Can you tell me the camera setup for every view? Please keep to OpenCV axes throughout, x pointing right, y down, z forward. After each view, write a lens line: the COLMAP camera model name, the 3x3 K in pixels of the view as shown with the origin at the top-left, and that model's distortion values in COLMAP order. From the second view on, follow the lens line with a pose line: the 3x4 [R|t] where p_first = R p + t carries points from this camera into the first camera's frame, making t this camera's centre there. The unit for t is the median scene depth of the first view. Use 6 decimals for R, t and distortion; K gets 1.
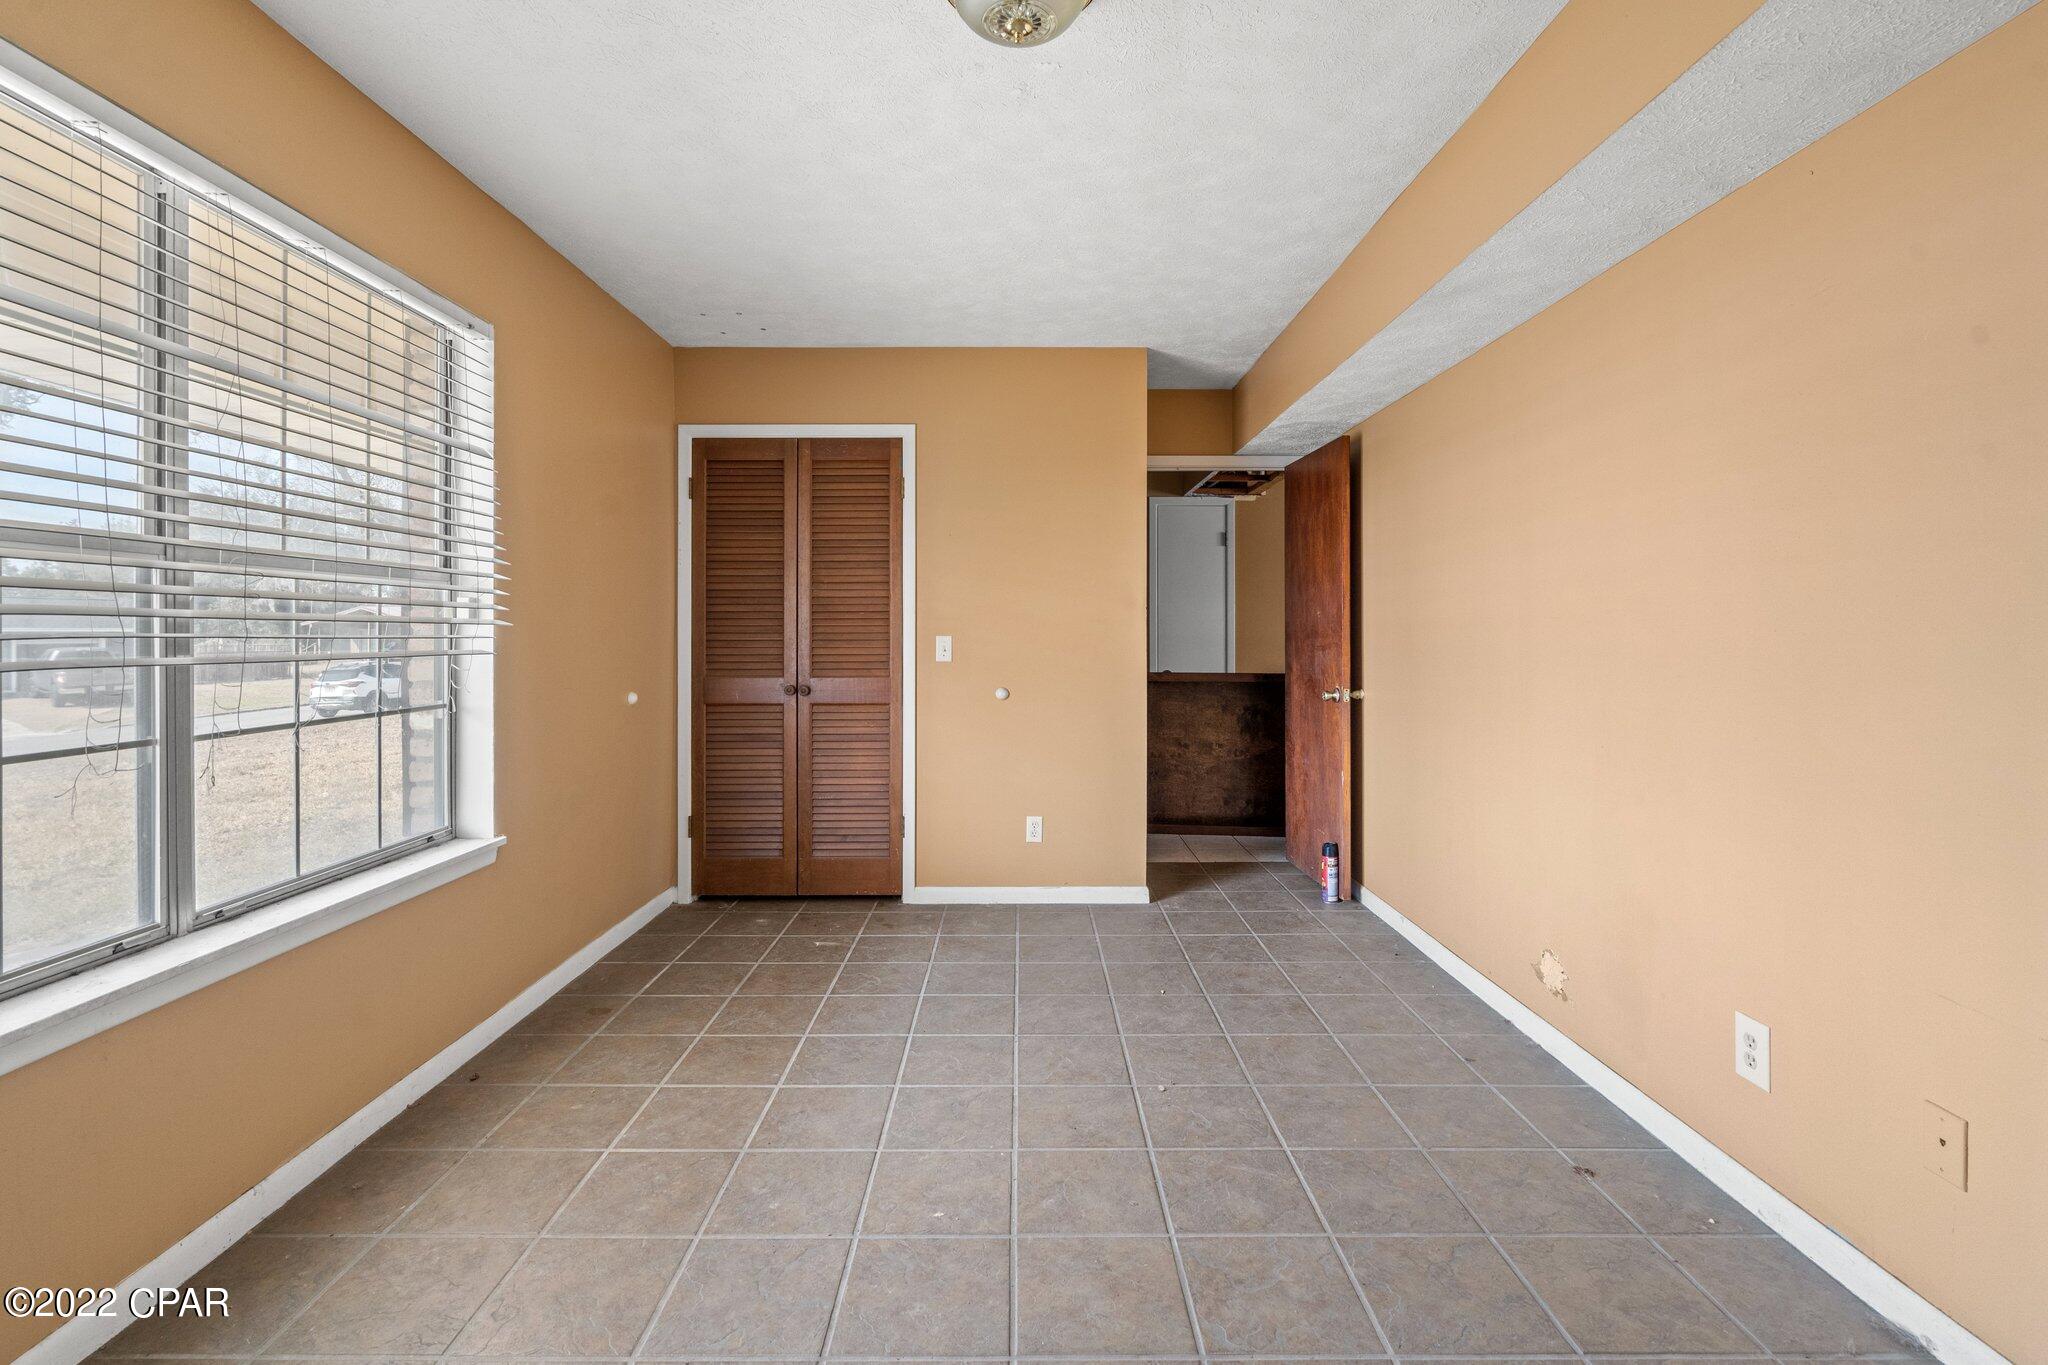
lens RADIAL K [[935.4, 0, 1019.5], [0, 935.4, 673.4], [0, 0, 1]] dist [0.003146, 0.000533]
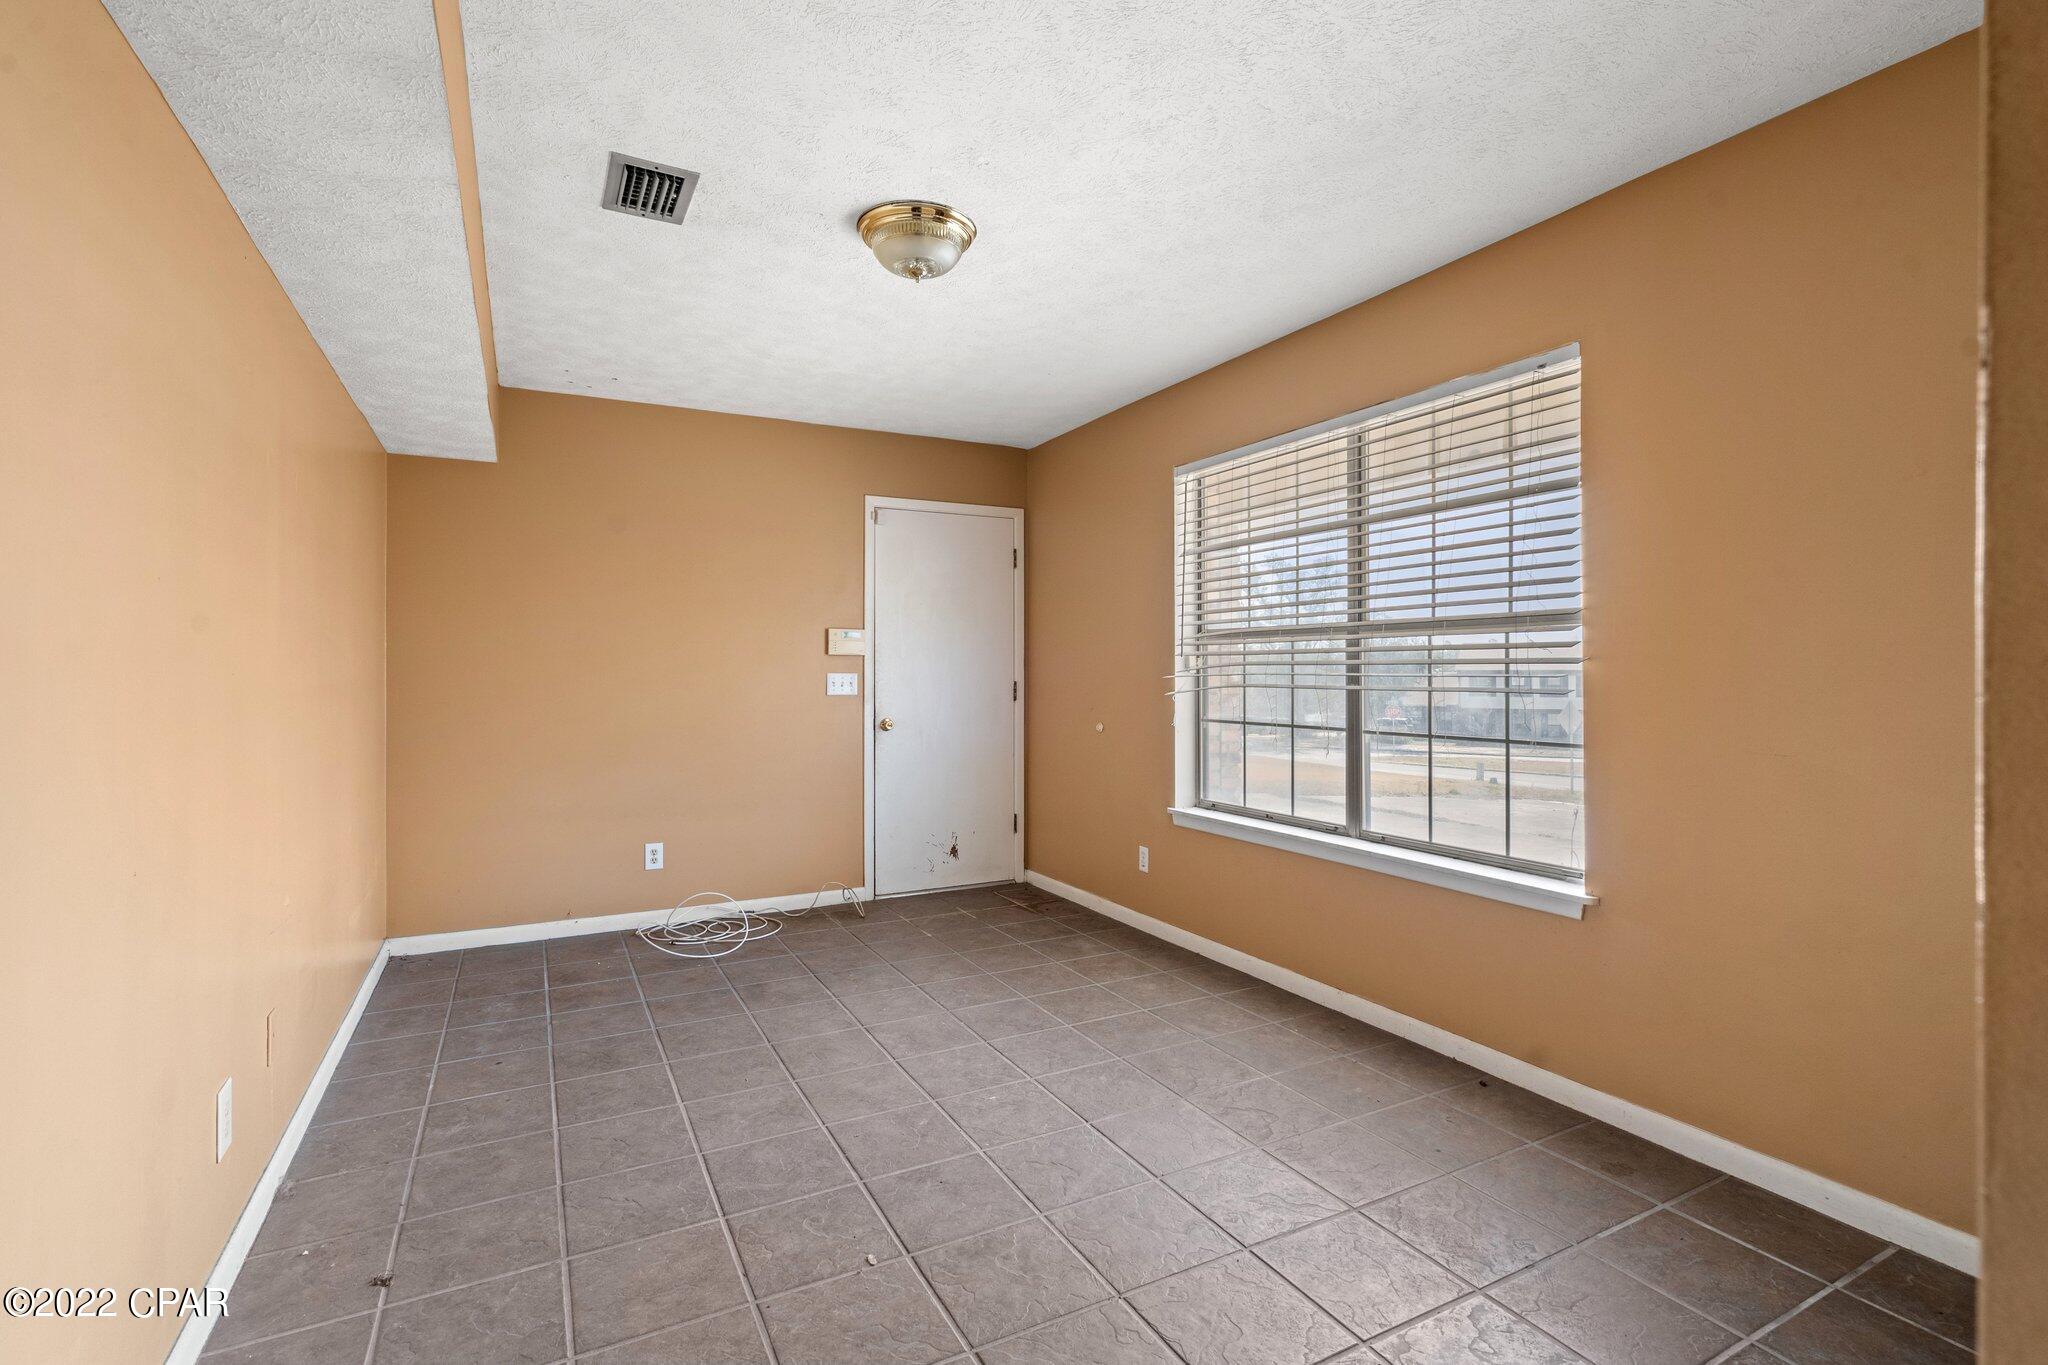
lens RADIAL K [[935.4, 0, 1019.5], [0, 935.4, 673.4], [0, 0, 1]] dist [0.003146, 0.000533]
pose [[-0.883786, 0.003442, -0.467880, 0.513786], [-0.015440, 0.999214, 0.036515, -0.093613], [0.467637, 0.039495, -0.883038, 2.184811]]
